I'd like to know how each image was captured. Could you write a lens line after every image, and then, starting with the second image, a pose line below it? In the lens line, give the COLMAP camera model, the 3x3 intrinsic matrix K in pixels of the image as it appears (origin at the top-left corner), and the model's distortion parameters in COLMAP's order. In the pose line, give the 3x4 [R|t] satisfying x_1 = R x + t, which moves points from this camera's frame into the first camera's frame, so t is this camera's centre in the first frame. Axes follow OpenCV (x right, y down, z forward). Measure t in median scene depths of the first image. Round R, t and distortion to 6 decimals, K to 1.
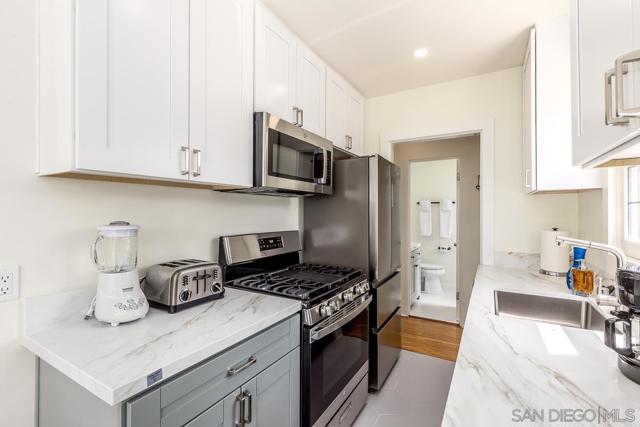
lens RADIAL K [[286.7, 0, 323.6], [0, 286.7, 213.0], [0, 0, 1]] dist [0.008336, 0.000291]
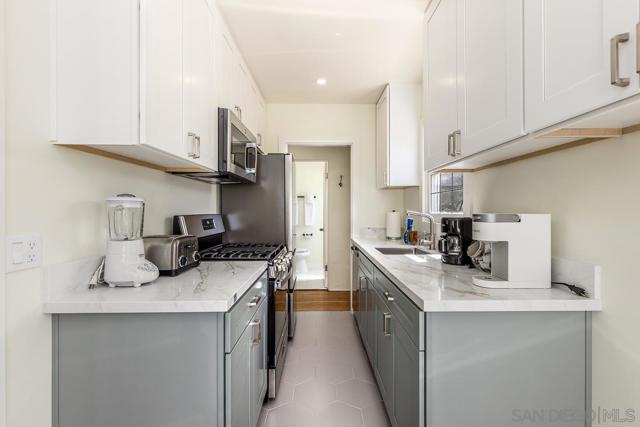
lens RADIAL K [[286.7, 0, 324.5], [0, 286.7, 212.2], [0, 0, 1]] dist [0.008336, 0.000291]
pose [[0.855425, -0.004151, 0.517910, -0.399277], [0.001239, 0.999981, 0.005969, 0.058318], [-0.517925, -0.004464, 0.855414, -0.190599]]
